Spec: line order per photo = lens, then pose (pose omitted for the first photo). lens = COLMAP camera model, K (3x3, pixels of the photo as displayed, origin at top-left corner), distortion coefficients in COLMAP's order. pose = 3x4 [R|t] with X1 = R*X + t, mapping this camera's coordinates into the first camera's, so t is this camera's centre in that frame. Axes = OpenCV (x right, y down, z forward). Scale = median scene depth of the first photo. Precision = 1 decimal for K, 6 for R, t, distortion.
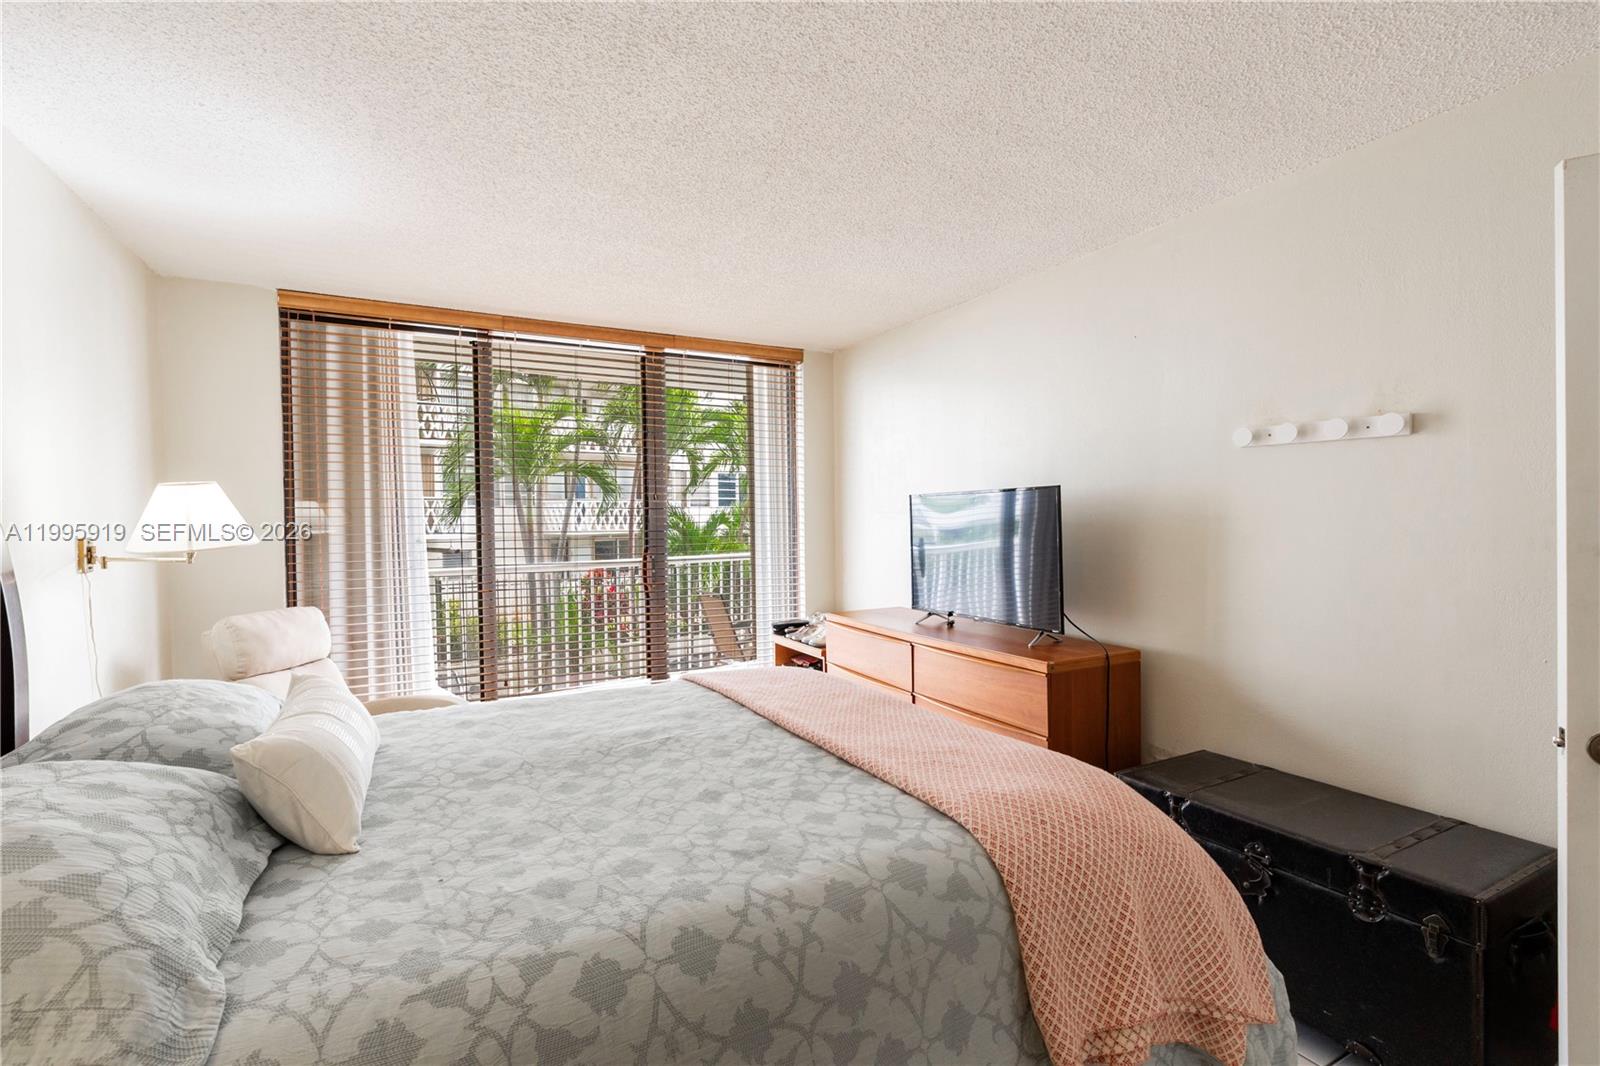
lens RADIAL K [[737.7, 0, 806.0], [0, 737.7, 535.1], [0, 0, 1]] dist [-0.002763, 0.000647]
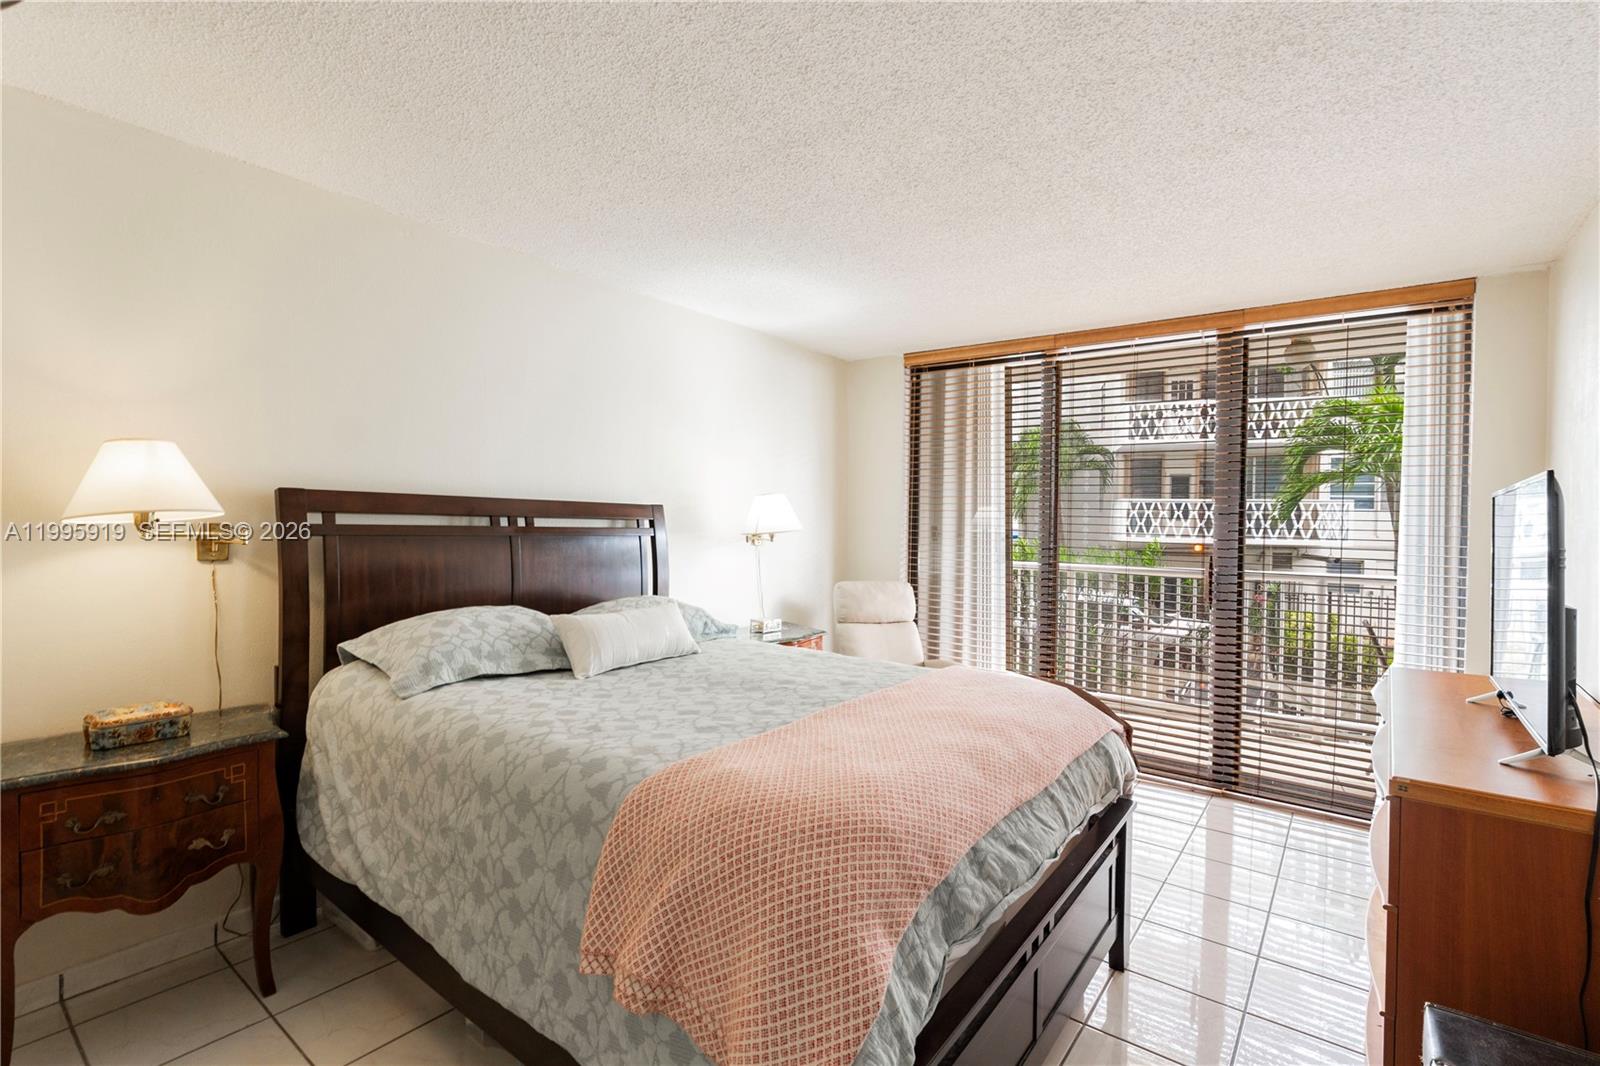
lens RADIAL K [[737.7, 0, 802.1], [0, 737.7, 522.8], [0, 0, 1]] dist [-0.002763, 0.000647]
pose [[0.415696, 0.022949, -0.909214, 0.468367], [-0.041230, 0.999129, 0.006368, -0.010137], [0.908568, 0.034840, 0.416281, 0.225474]]
